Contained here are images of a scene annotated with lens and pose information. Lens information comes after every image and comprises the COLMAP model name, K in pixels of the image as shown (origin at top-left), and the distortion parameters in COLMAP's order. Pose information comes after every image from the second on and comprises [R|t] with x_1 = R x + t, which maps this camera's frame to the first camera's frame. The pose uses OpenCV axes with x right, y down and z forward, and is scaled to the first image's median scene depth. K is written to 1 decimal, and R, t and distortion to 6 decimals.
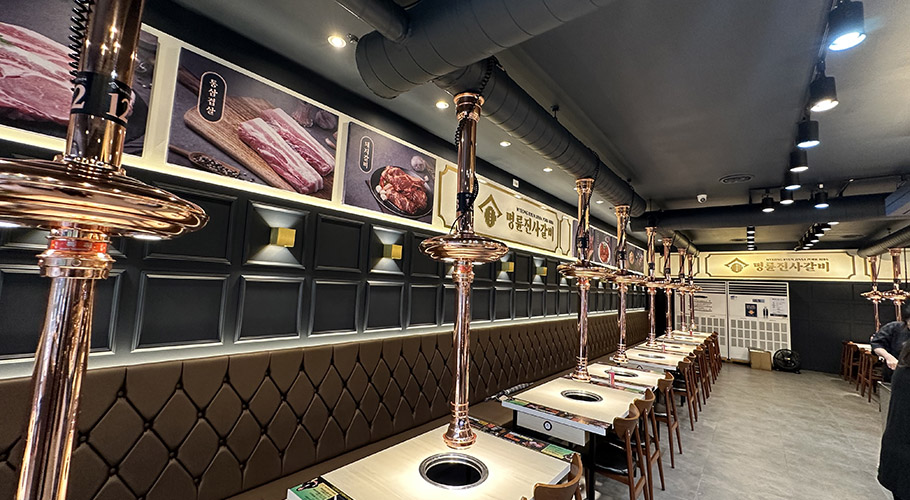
lens RADIAL K [[361.3, 0, 455.8], [0, 361.3, 247.9], [0, 0, 1]] dist [0.002783, 0.000251]
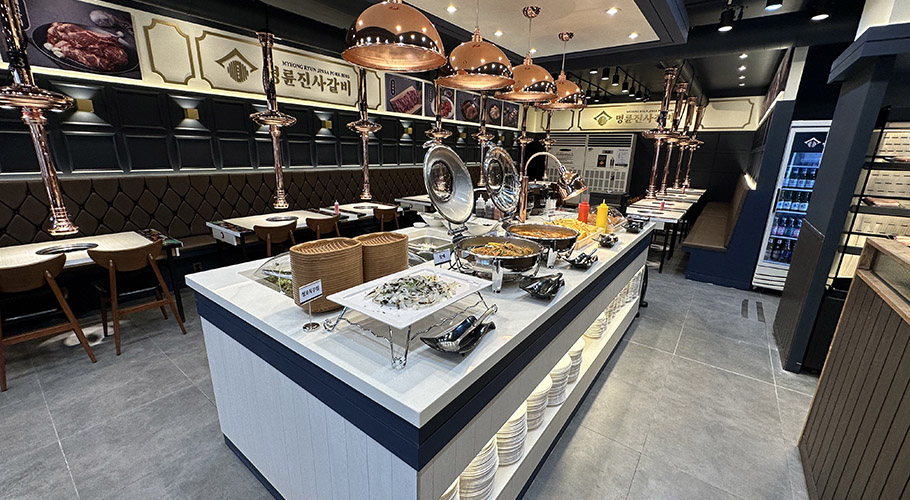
lens RADIAL K [[361.3, 0, 455.0], [0, 361.3, 250.5], [0, 0, 1]] dist [0.002783, 0.000251]
pose [[0.999243, -0.027910, 0.027100, 0.658380], [0.015950, 0.929307, 0.368963, 0.022425], [-0.035482, -0.368252, 0.929049, -0.229522]]
